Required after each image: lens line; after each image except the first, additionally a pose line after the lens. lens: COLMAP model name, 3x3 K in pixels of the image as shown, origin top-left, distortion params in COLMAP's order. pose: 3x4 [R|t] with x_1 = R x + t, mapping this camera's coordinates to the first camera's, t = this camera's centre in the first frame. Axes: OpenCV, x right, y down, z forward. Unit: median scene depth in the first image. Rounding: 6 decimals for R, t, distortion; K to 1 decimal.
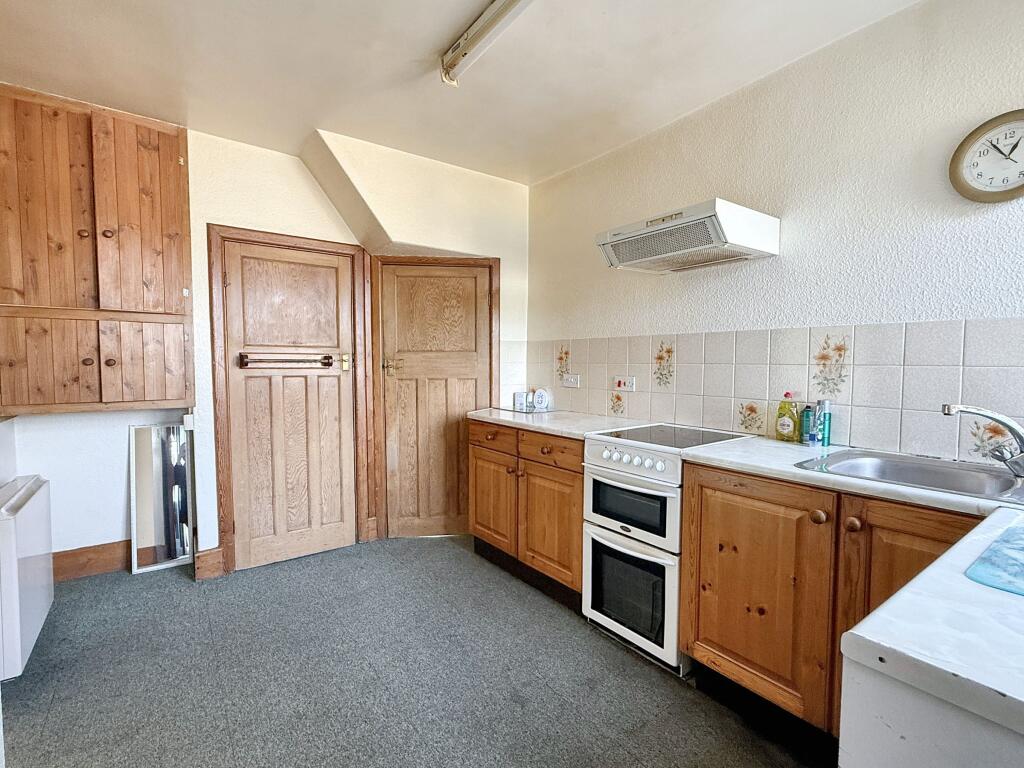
lens RADIAL K [[478.7, 0, 514.8], [0, 478.7, 387.3], [0, 0, 1]] dist [0.002136, -0.000061]
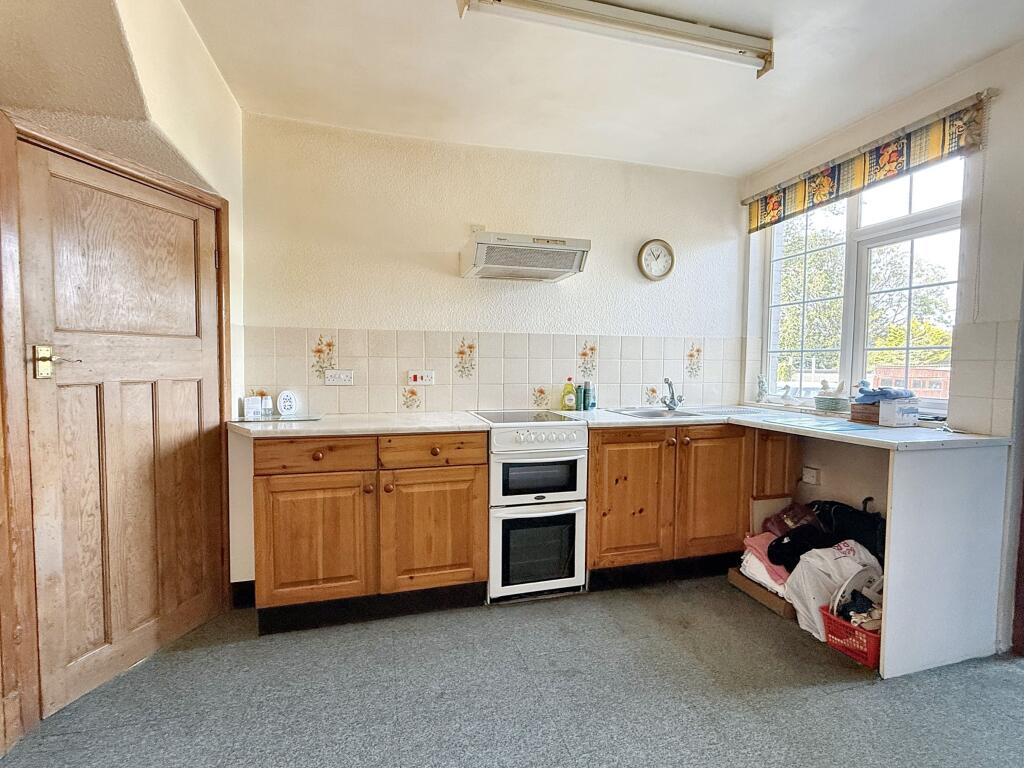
lens RADIAL K [[478.7, 0, 514.8], [0, 478.7, 387.3], [0, 0, 1]] dist [0.002136, -0.000061]
pose [[0.355428, -0.047788, 0.933481, -0.673015], [0.045503, 0.998393, 0.033785, -0.013165], [-0.933595, 0.030468, 0.357032, 0.485428]]
